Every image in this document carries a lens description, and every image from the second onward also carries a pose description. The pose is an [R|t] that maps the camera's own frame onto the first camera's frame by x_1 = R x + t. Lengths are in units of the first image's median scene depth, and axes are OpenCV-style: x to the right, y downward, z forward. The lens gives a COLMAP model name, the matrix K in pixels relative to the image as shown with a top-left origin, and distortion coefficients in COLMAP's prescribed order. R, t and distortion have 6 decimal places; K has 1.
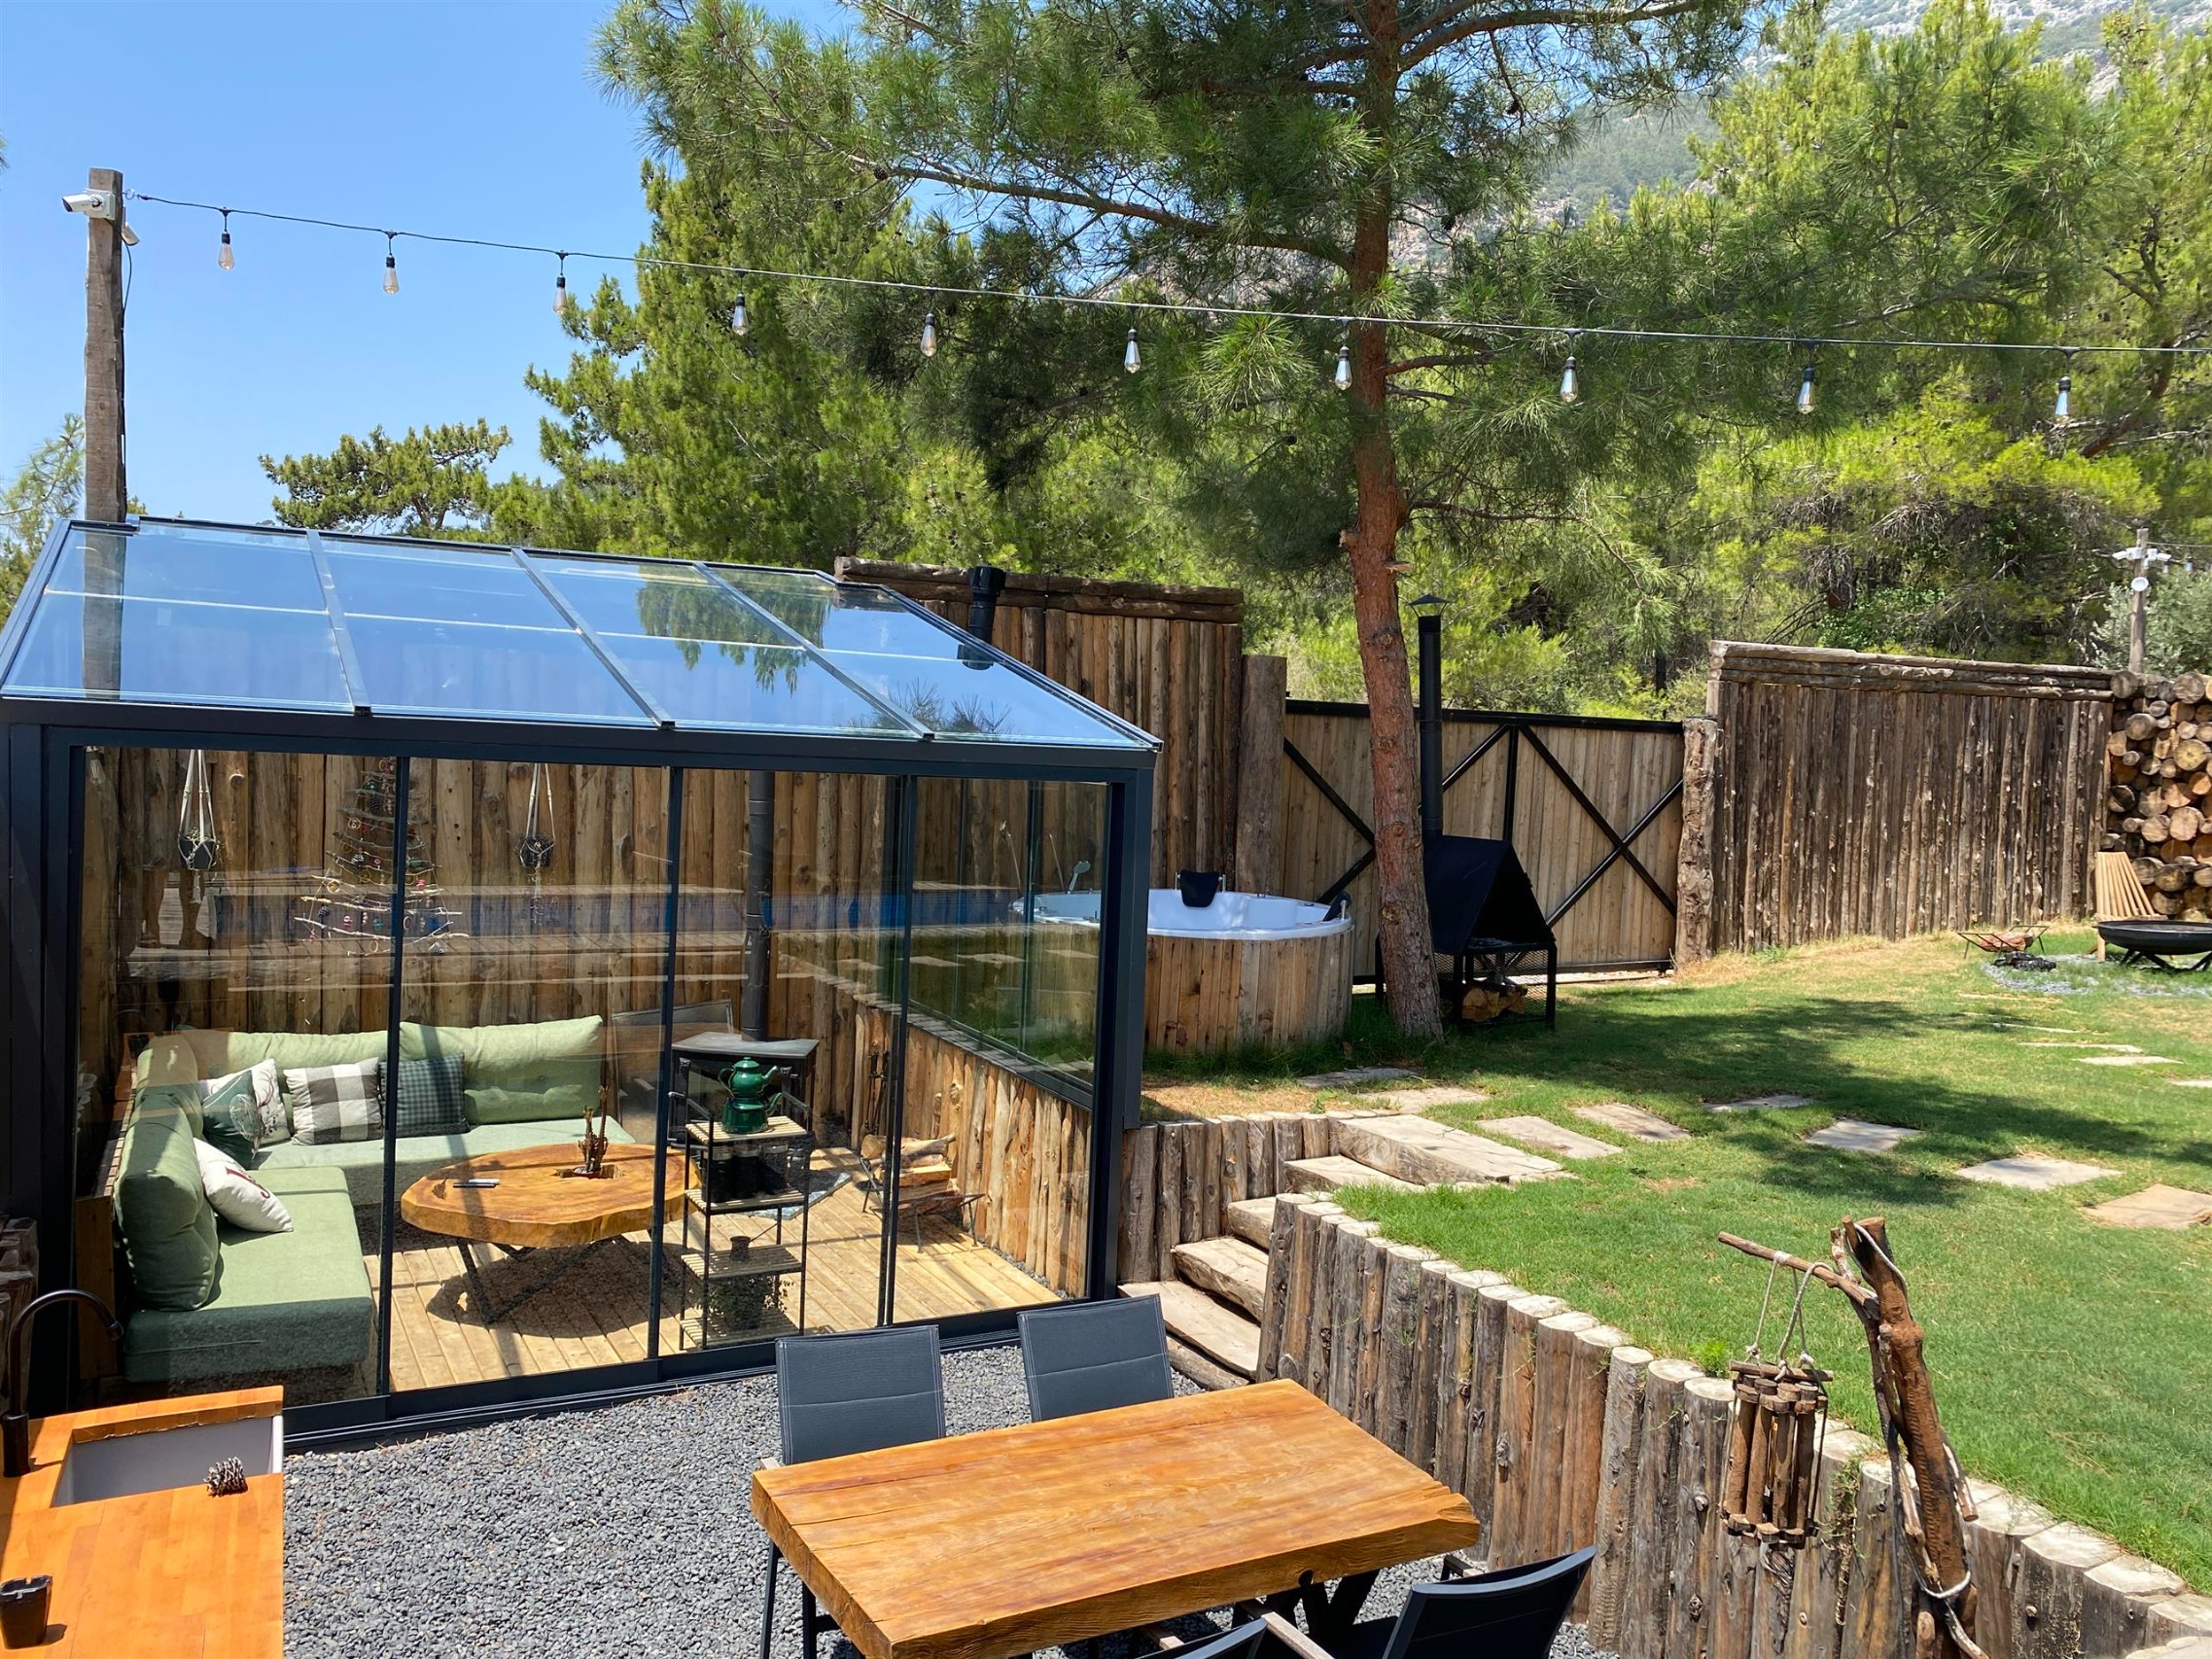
lens RADIAL K [[1688.0, 0, 1106.0], [0, 1688.0, 829.5], [0, 0, 1]] dist [0.174083, -0.405647]
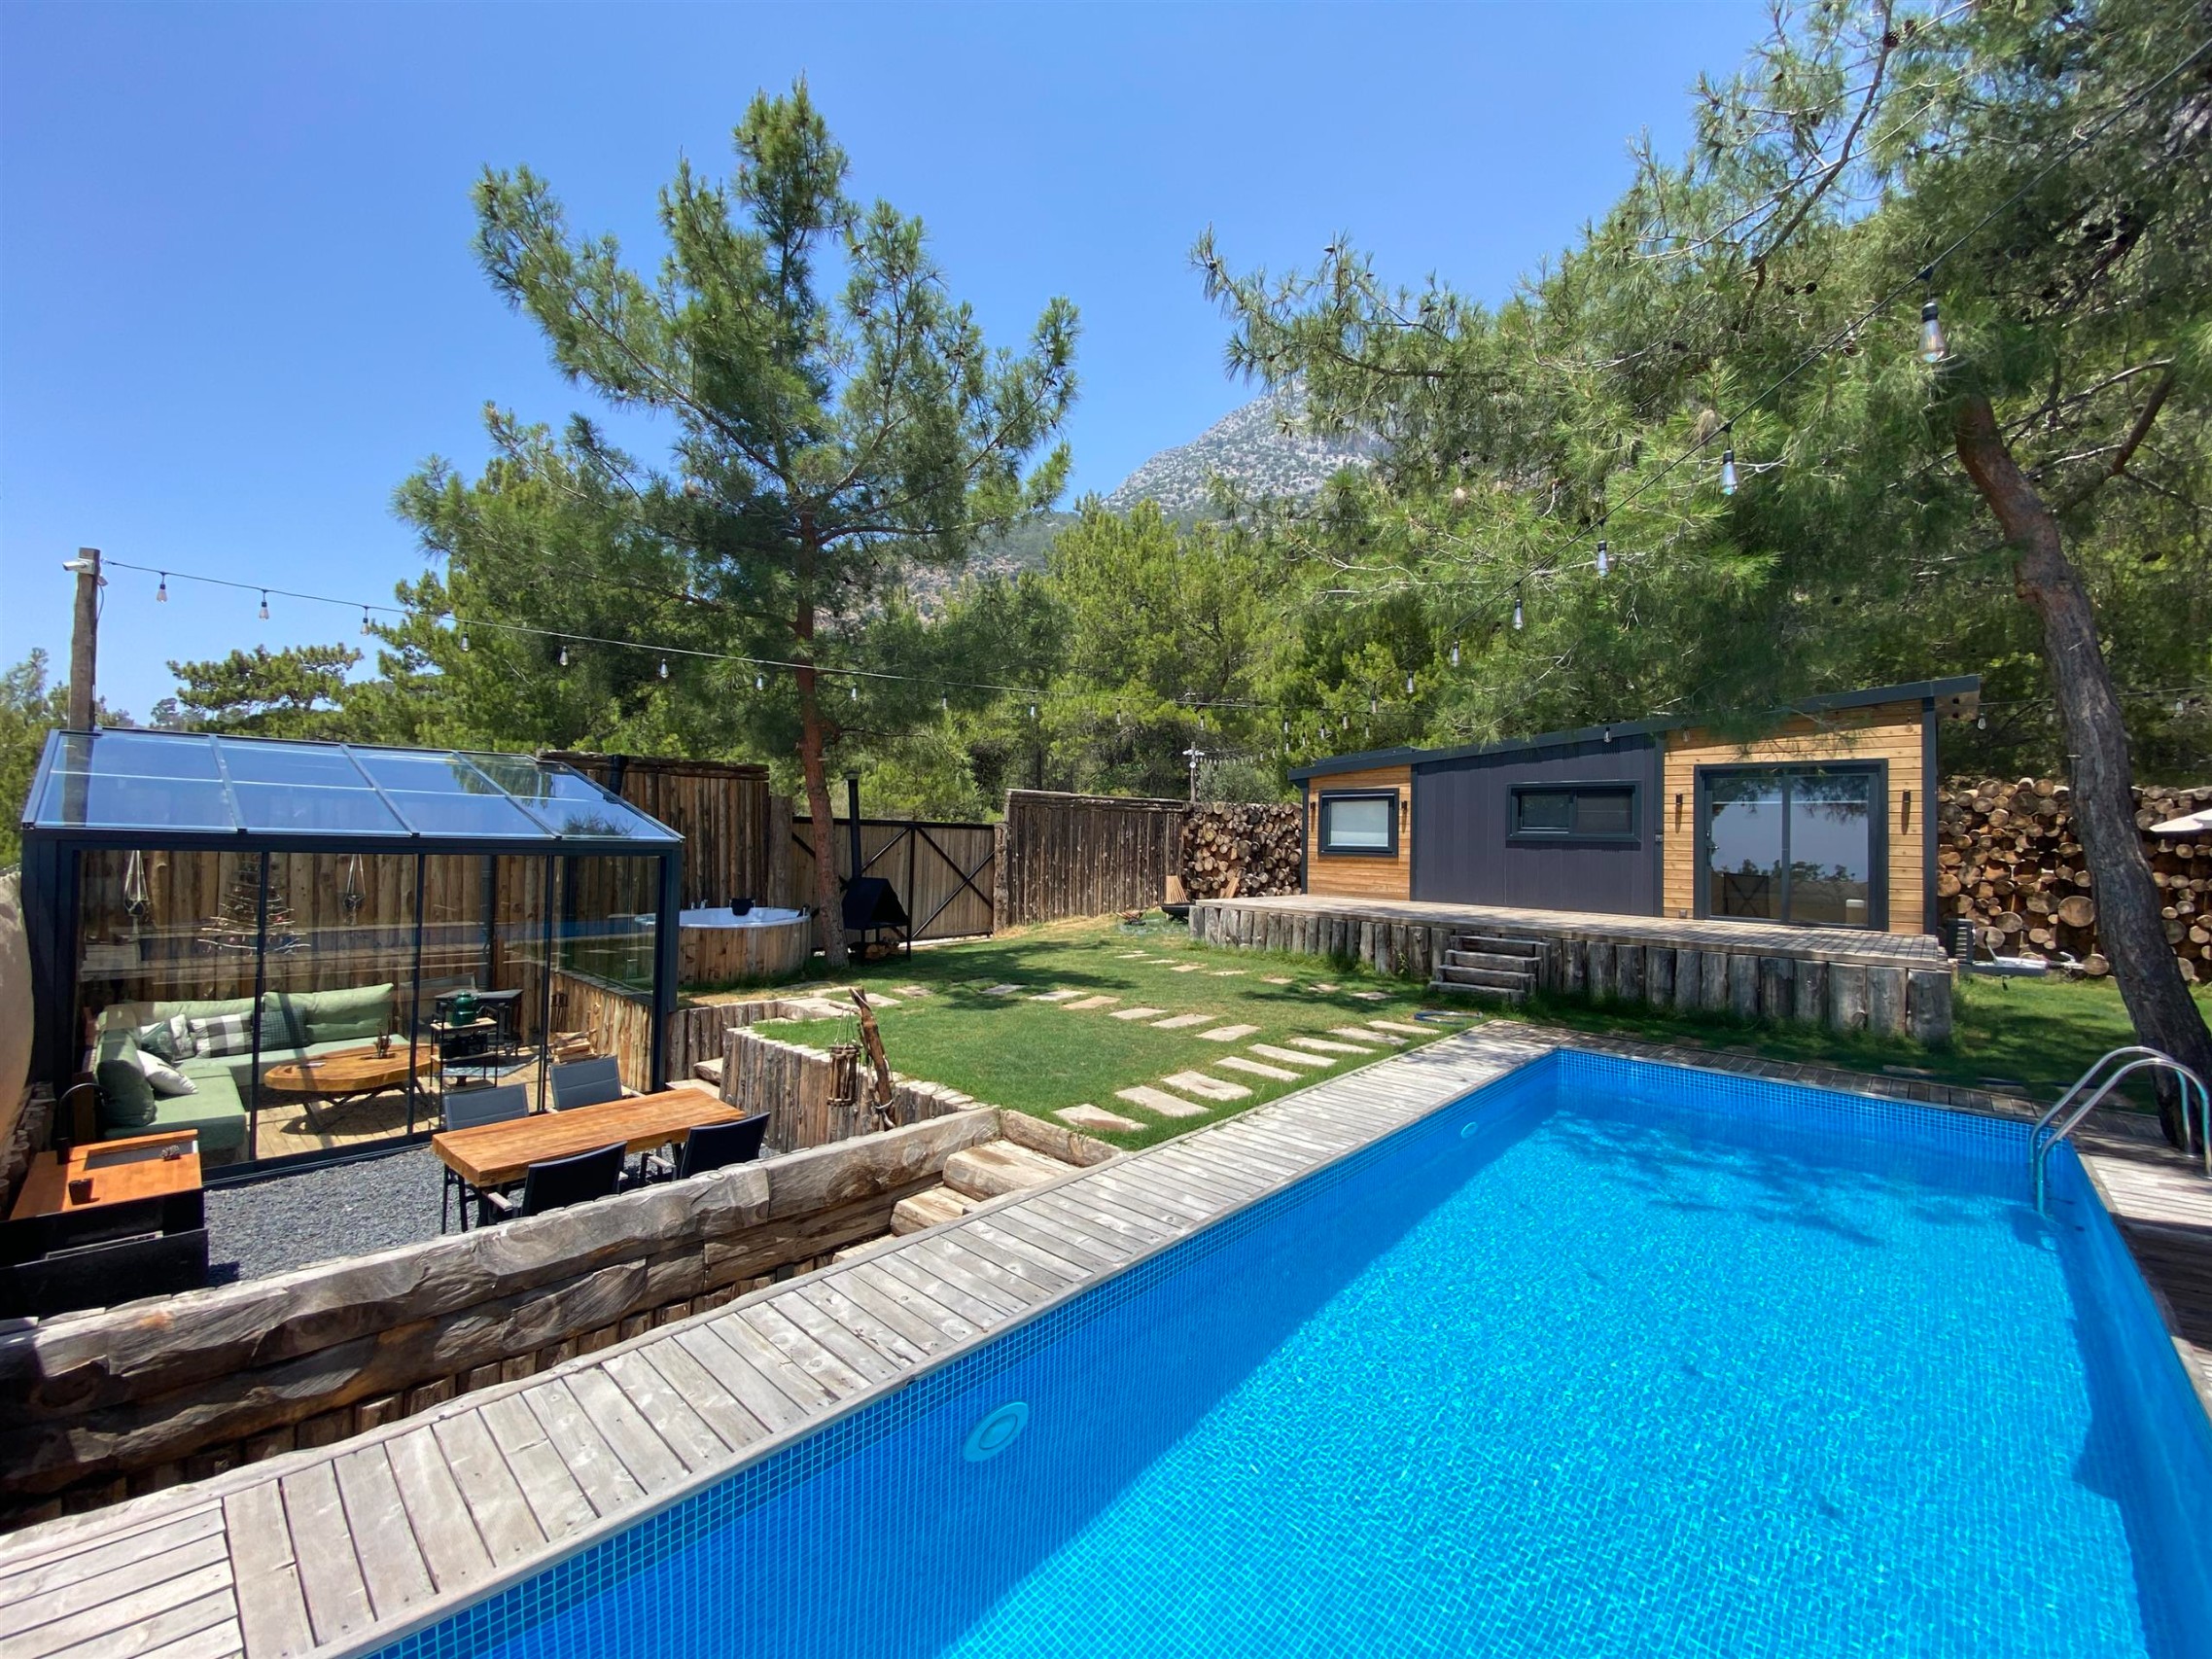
lens RADIAL K [[877.4, 0, 1106.0], [0, 877.4, 829.5], [0, 0, 1]] dist [0.025810, -0.025165]
pose [[0.933225, -0.013149, 0.359052, 0.092567], [0.033052, 0.998235, -0.049350, 0.009218], [-0.357769, 0.057922, 0.932012, -0.209039]]
